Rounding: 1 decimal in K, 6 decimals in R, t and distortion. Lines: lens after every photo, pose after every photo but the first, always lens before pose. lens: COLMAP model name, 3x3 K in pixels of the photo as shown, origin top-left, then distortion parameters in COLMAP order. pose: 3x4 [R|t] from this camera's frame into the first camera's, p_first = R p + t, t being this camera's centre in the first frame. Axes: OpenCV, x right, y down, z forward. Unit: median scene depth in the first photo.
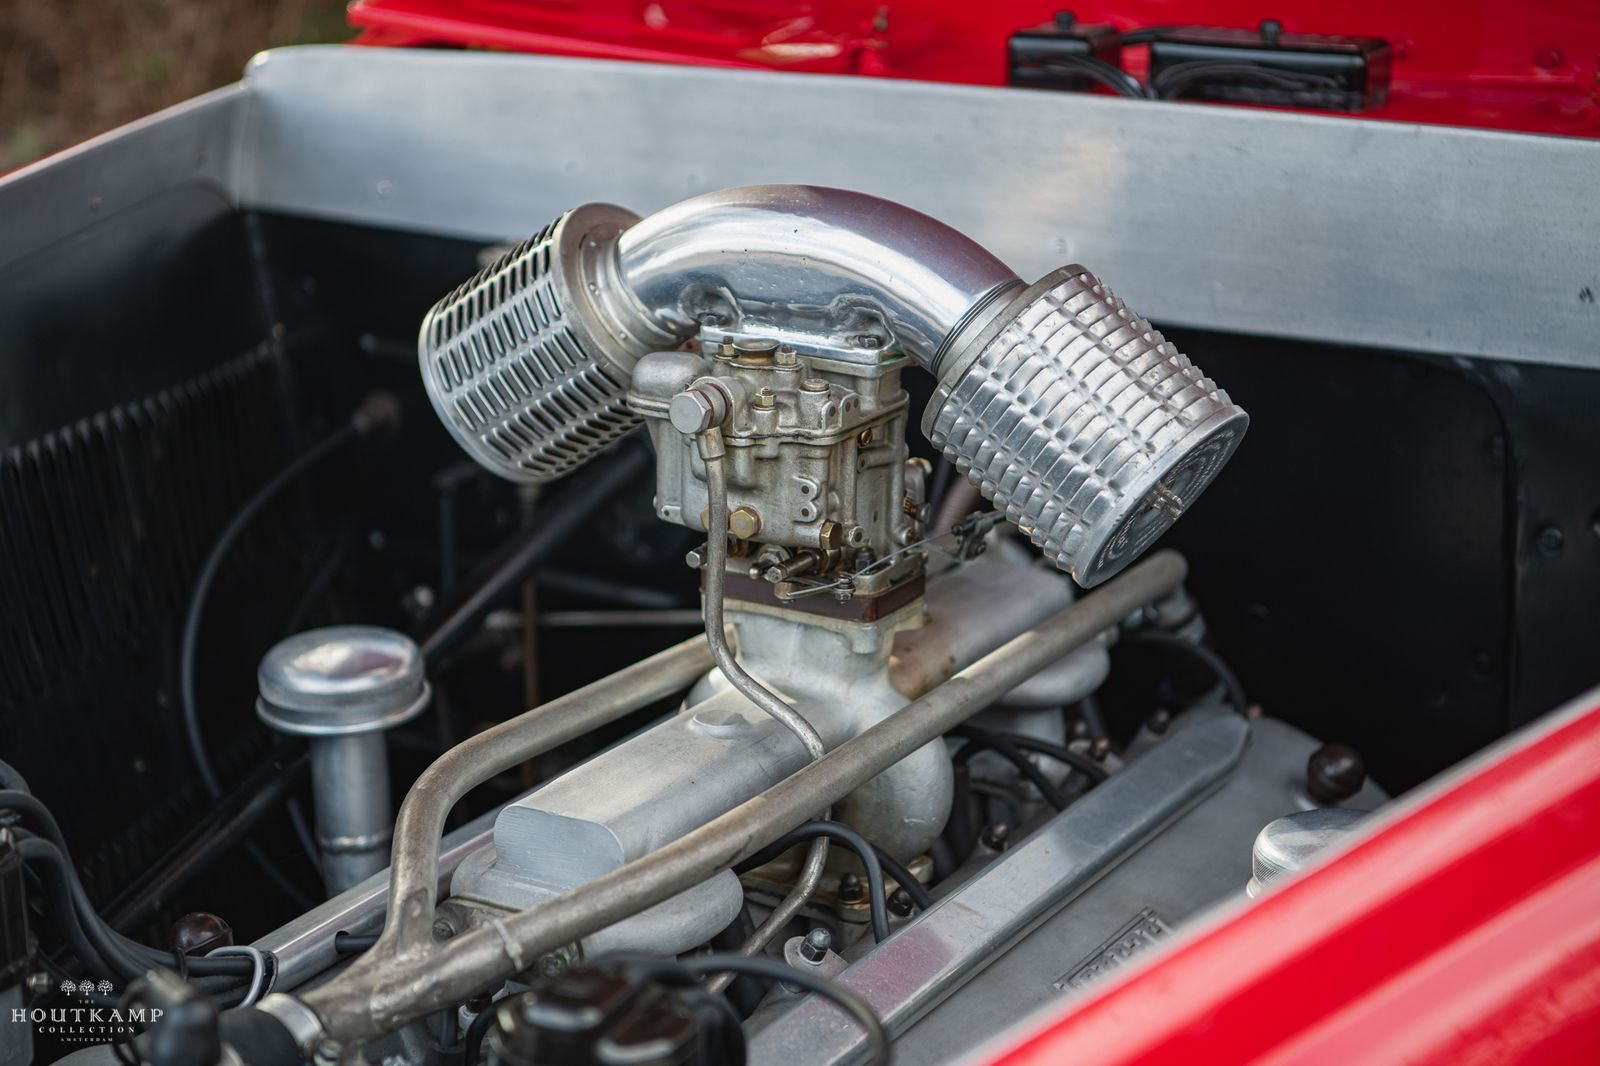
lens RADIAL K [[3163.0, 0, 794.7], [0, 3163.0, 505.7], [0, 0, 1]] dist [0.363329, -0.144371]
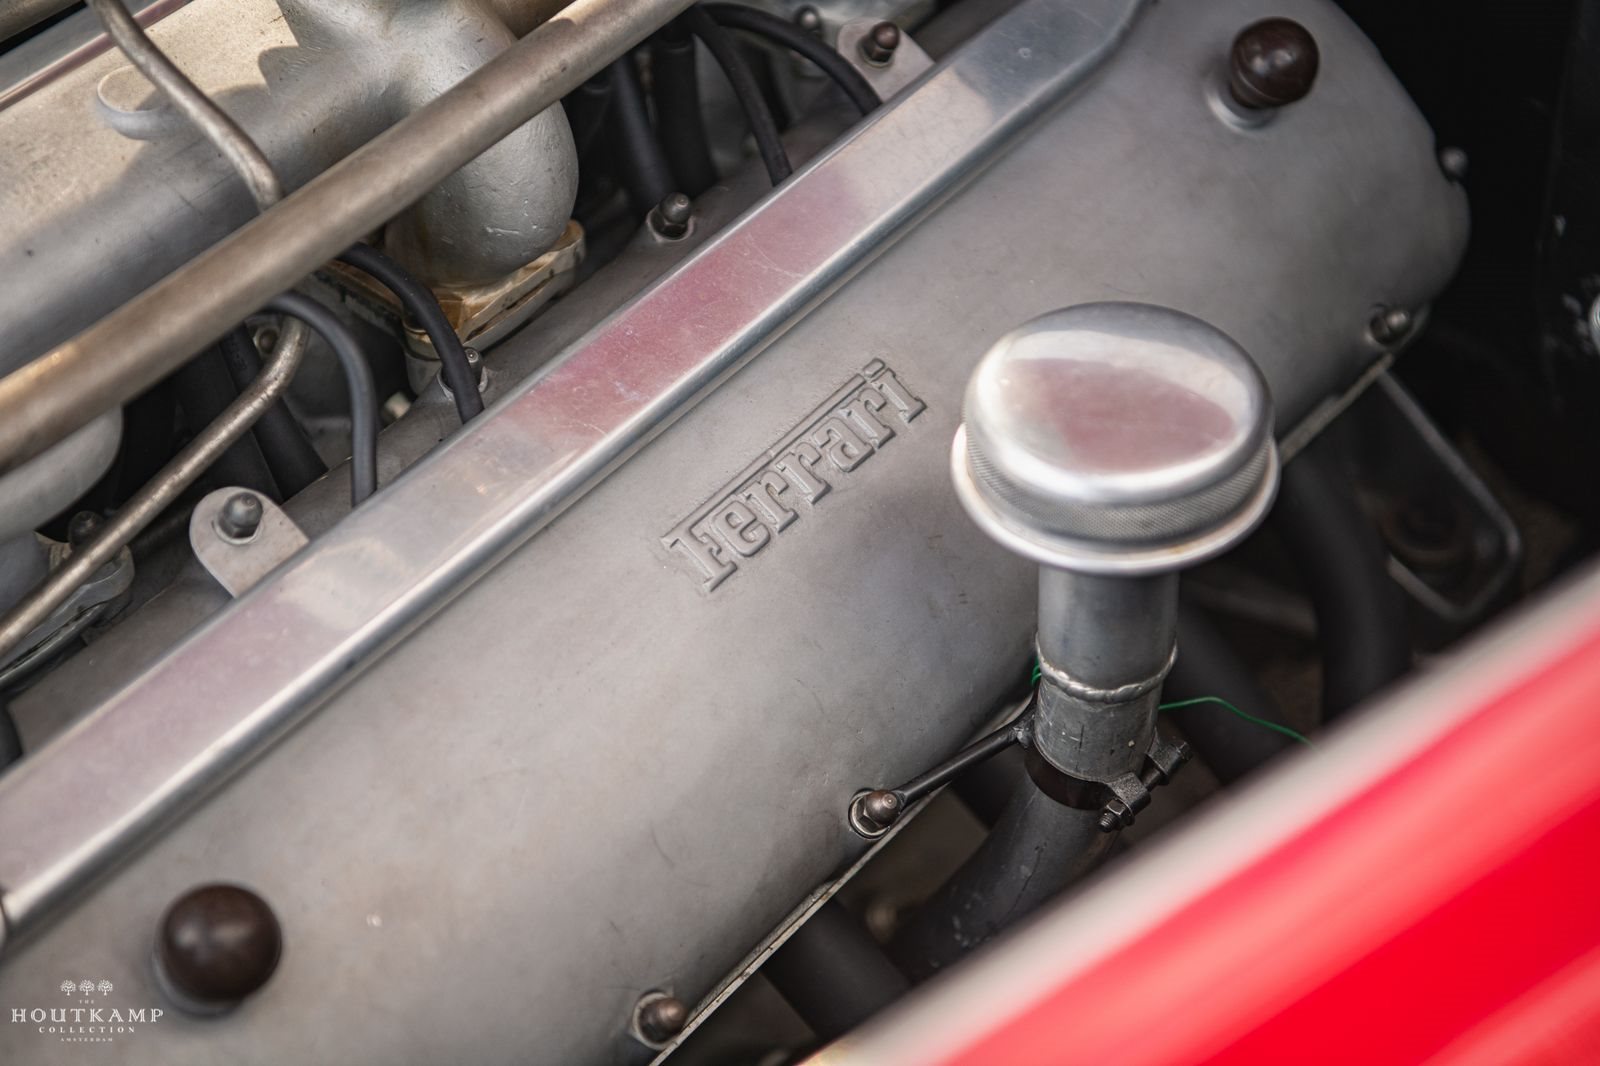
lens RADIAL K [[3163.0, 0, 794.7], [0, 3163.0, 505.7], [0, 0, 1]] dist [0.363329, -0.144371]
pose [[0.986500, 0.084721, -0.140142, 0.194799], [-0.010321, 0.886239, 0.463114, -0.151513], [0.163434, -0.455416, 0.875149, 0.441084]]
